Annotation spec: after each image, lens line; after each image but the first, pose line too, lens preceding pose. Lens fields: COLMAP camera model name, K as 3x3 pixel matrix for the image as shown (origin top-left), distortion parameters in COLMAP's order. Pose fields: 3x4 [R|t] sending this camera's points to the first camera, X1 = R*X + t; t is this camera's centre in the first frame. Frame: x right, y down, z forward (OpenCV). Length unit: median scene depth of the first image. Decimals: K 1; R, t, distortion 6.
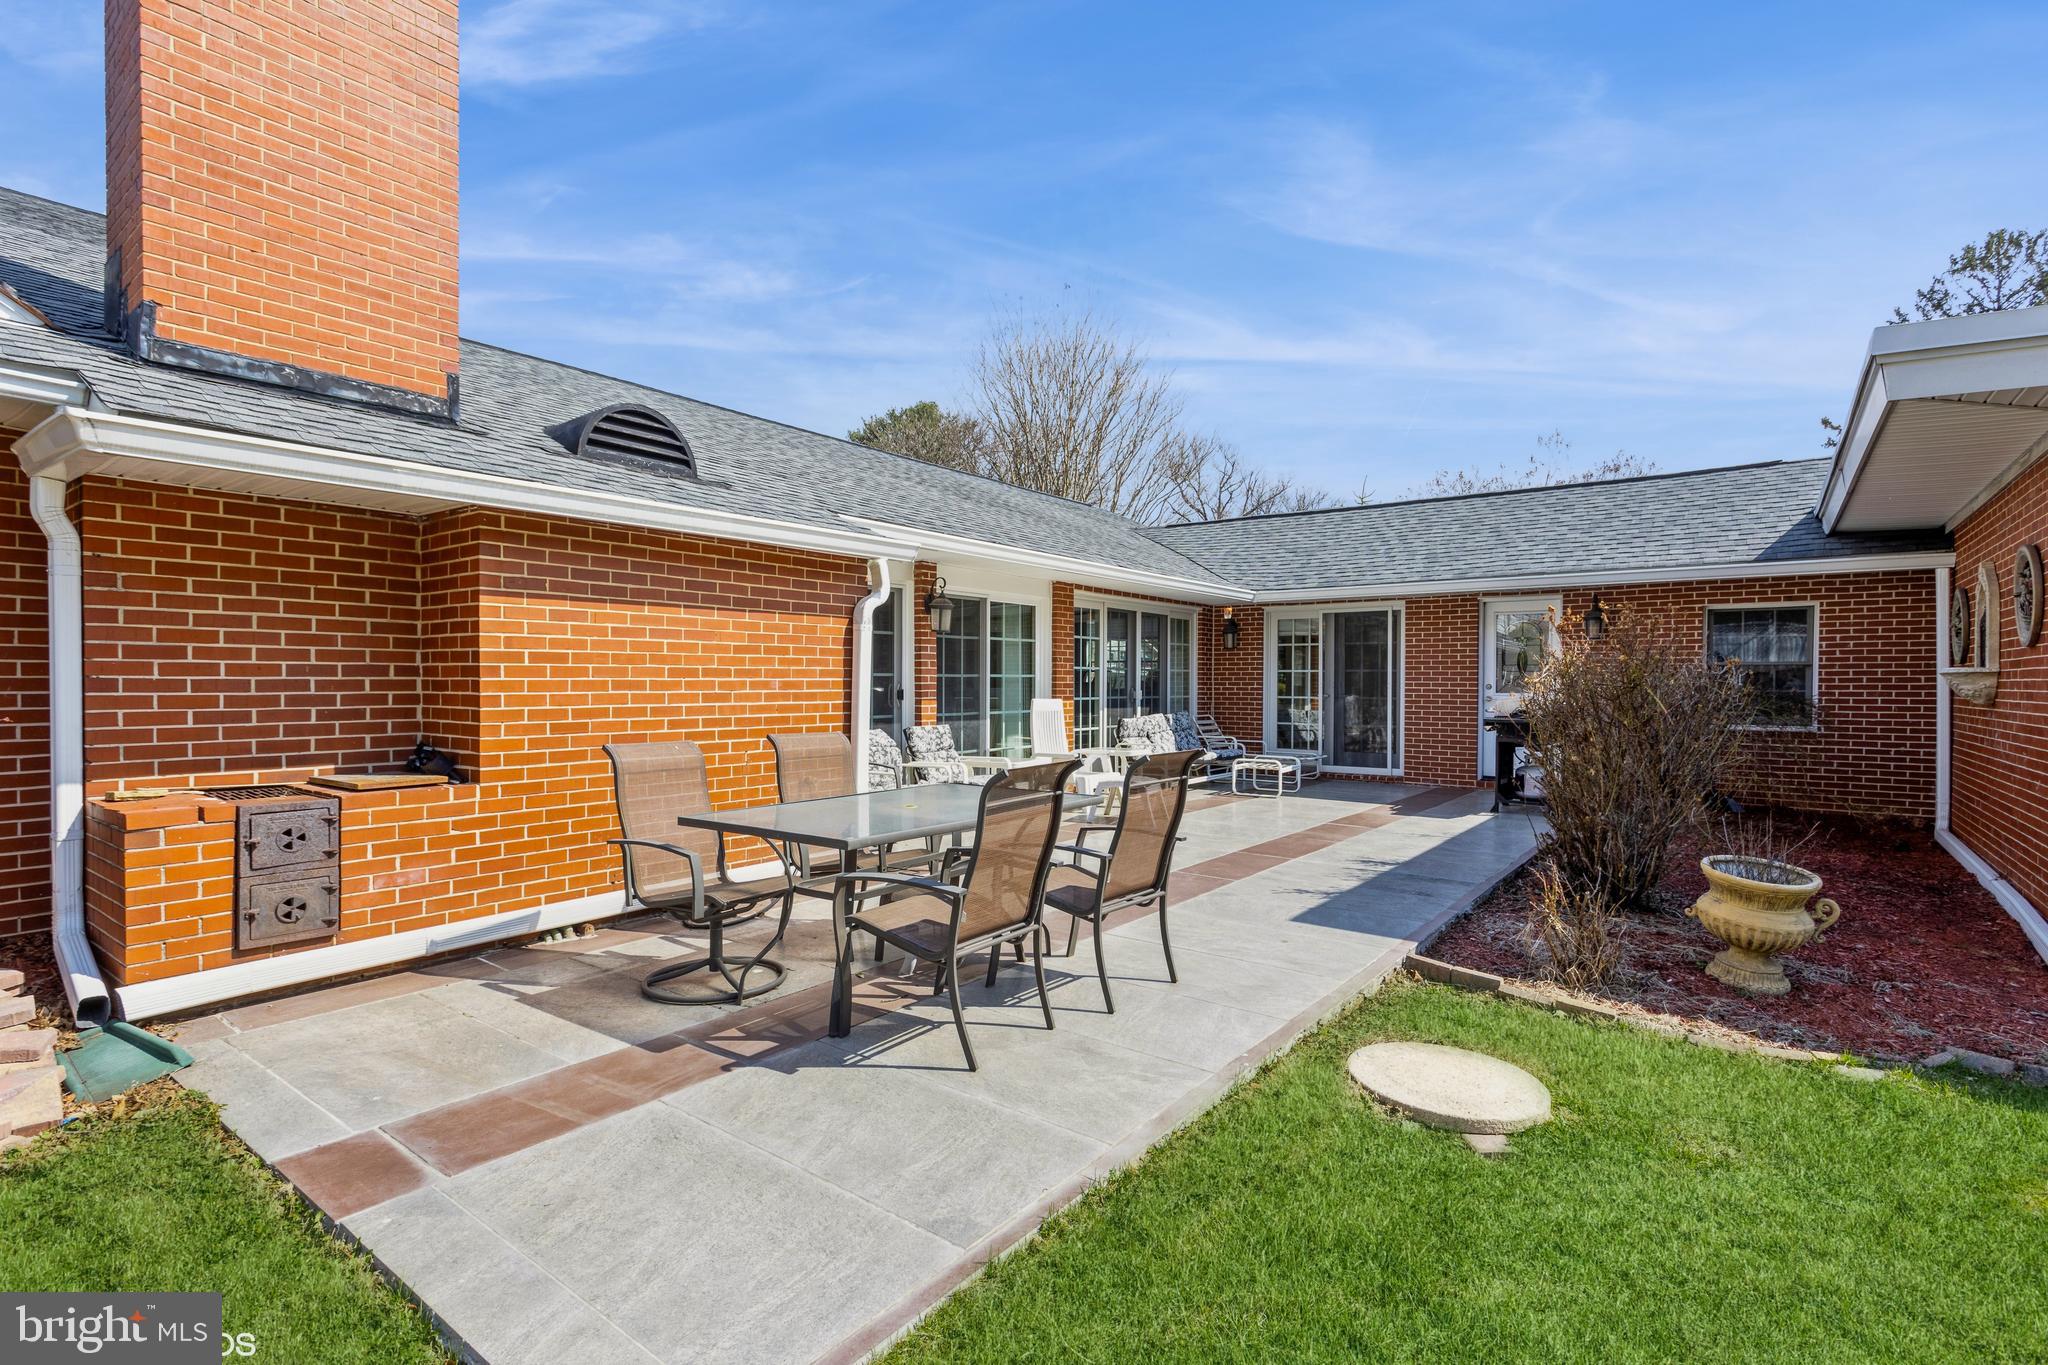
lens RADIAL K [[980.8, 0, 1024.0], [0, 980.8, 682.5], [0, 0, 1]] dist [-0.020744, -0.000590]
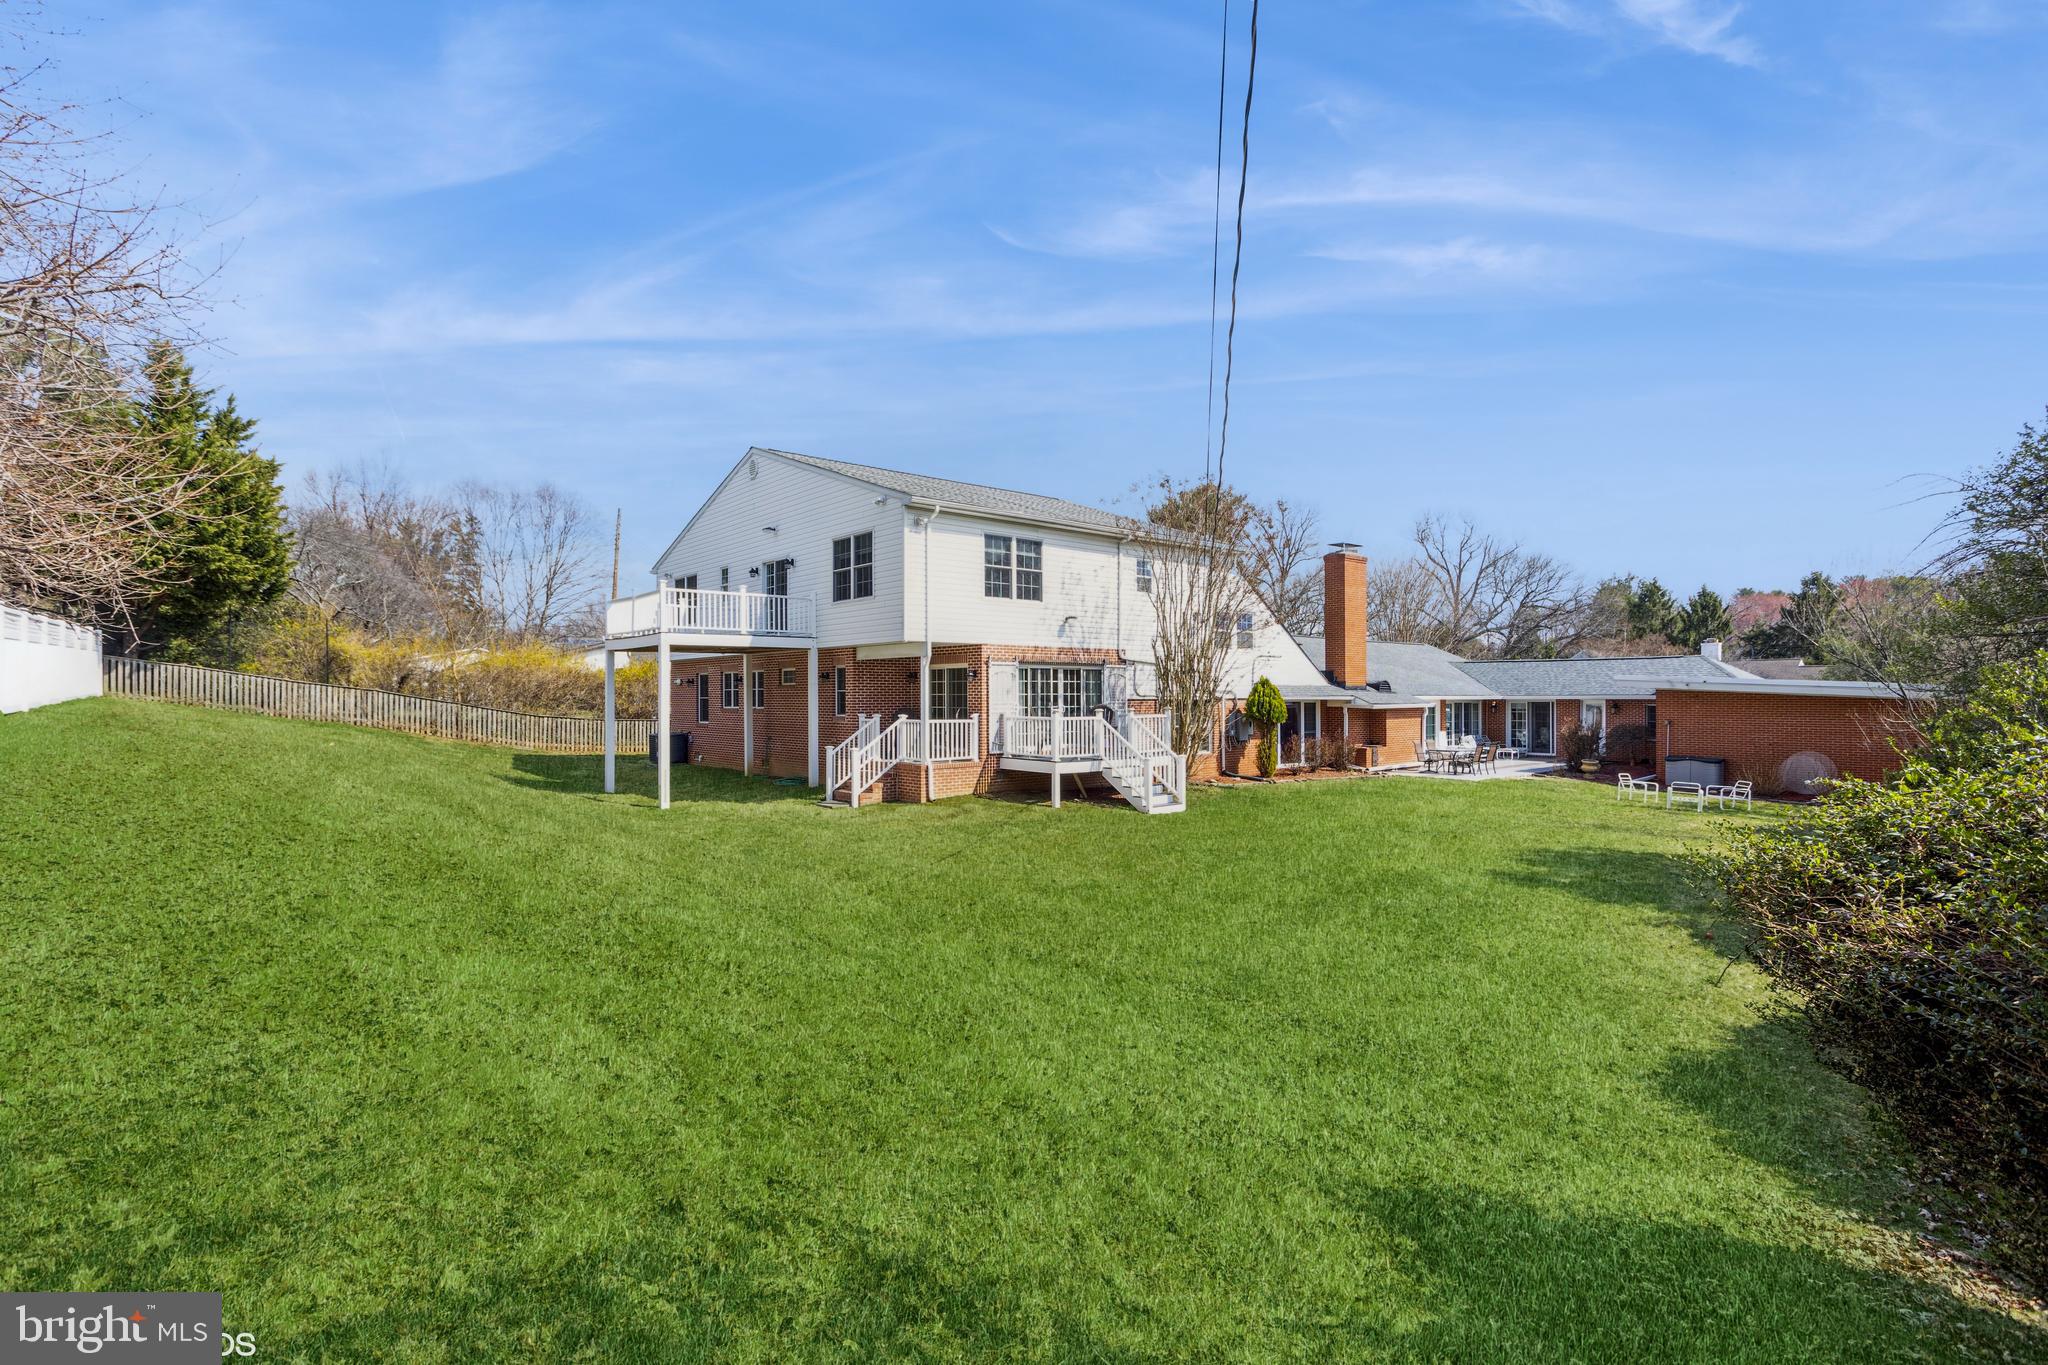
lens RADIAL K [[973.3, 0, 1003.3], [0, 973.3, 700.5], [0, 0, 1]] dist [-0.000661, -0.000088]
pose [[0.972892, -0.012704, -0.230910, -1.080583], [0.012268, 0.999919, -0.003324, -0.157432], [0.230933, 0.000401, 0.972970, -4.323150]]
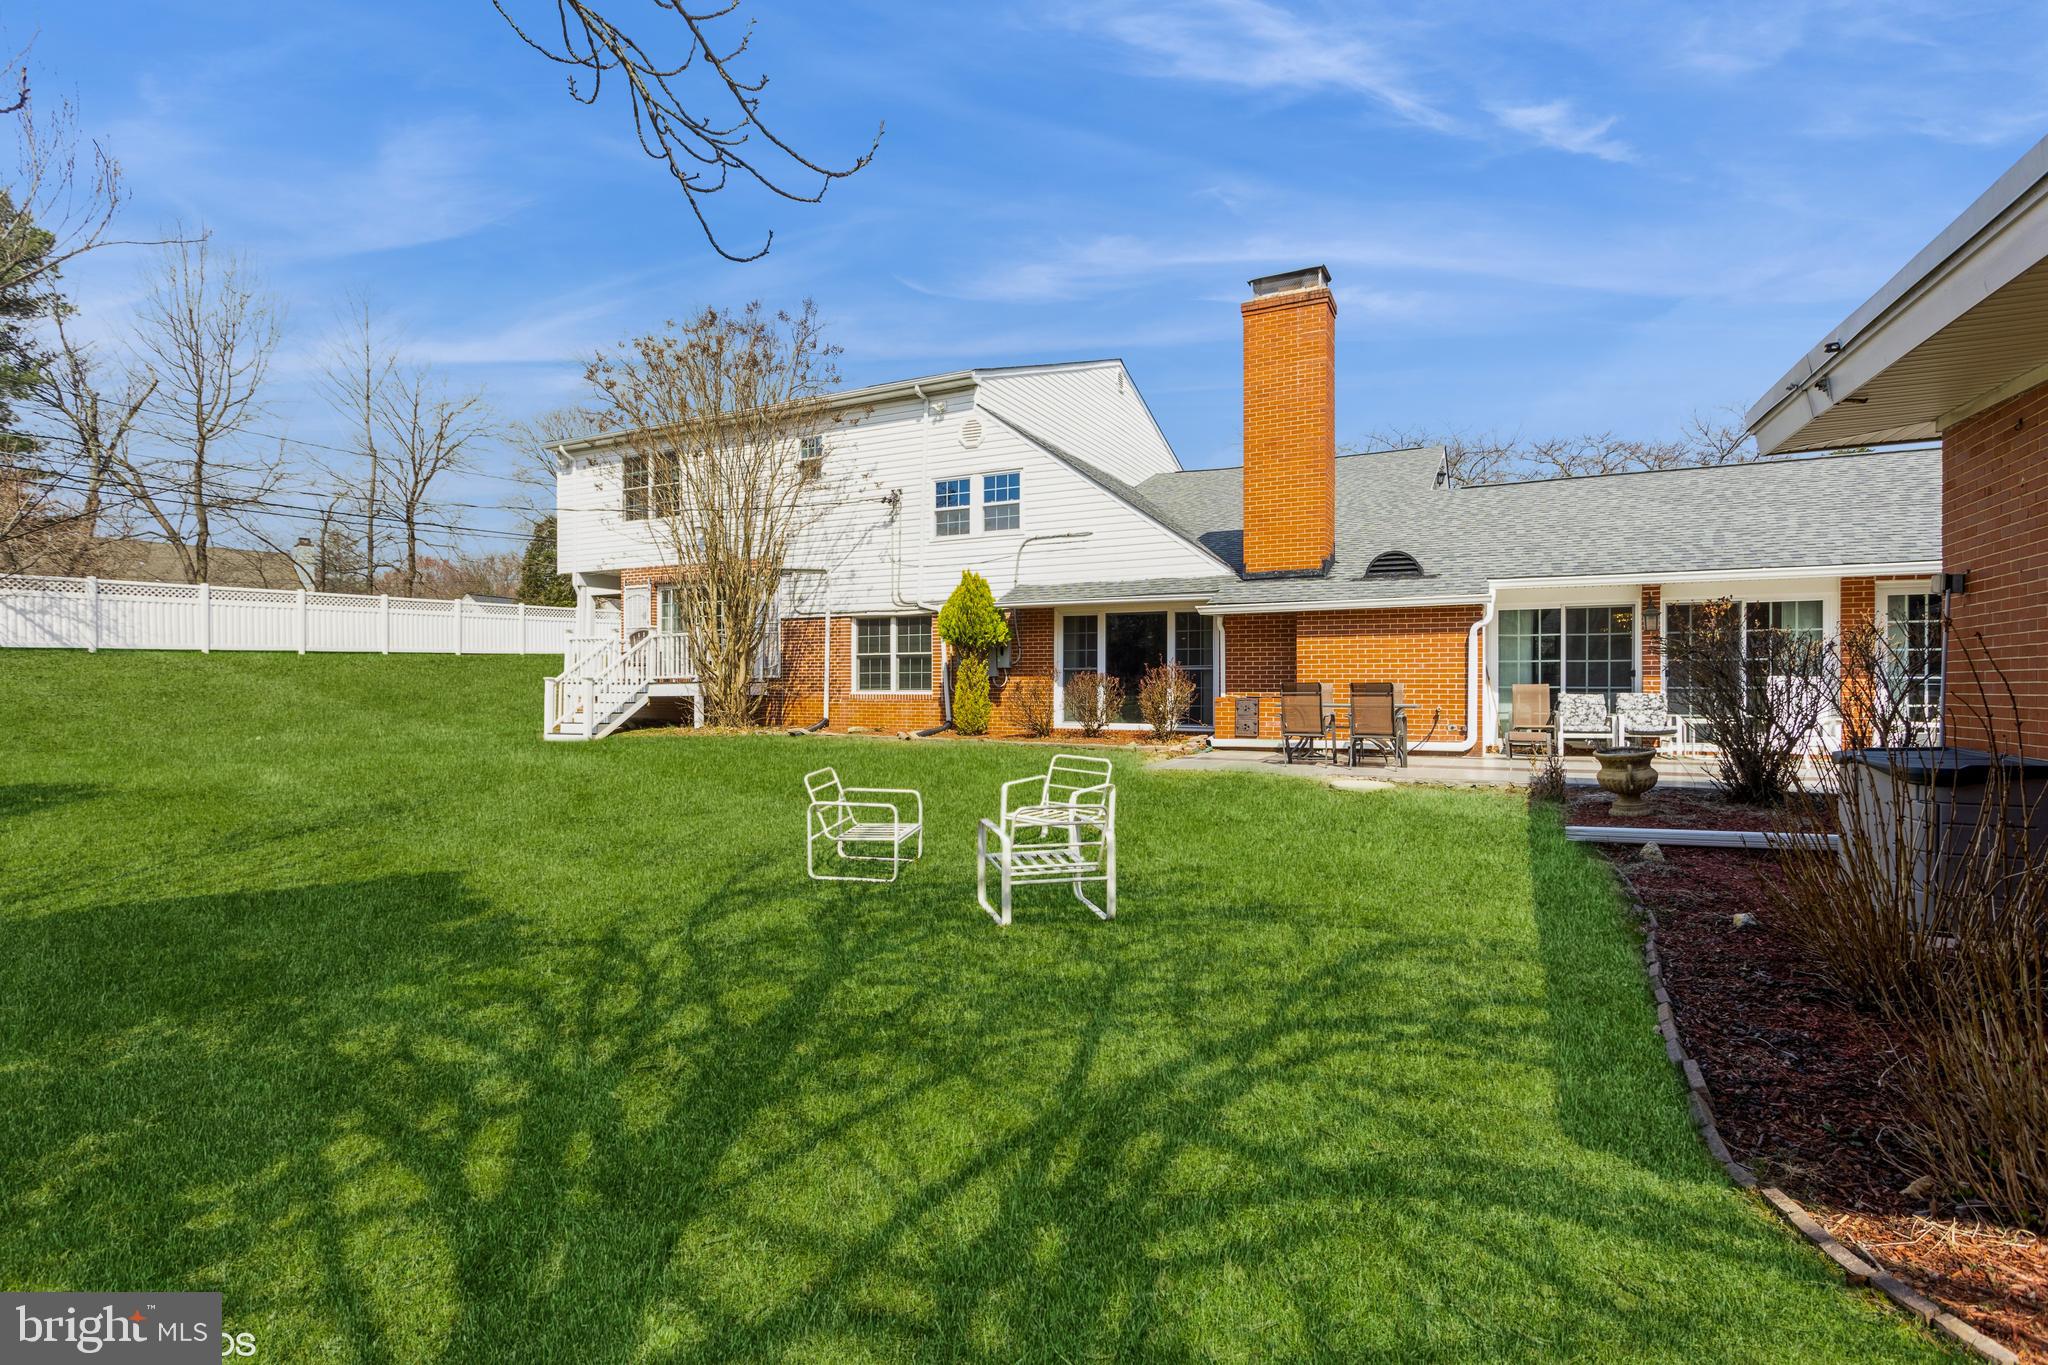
lens RADIAL K [[872.1, 0, 1024.0], [0, 872.1, 682.5], [0, 0, 1]] dist [0.000021, -0.000070]
pose [[0.204521, -0.008669, -0.978824, 1.336521], [-0.002101, 0.999955, -0.009296, 0.054741], [0.978860, 0.003958, 0.204494, -0.295494]]
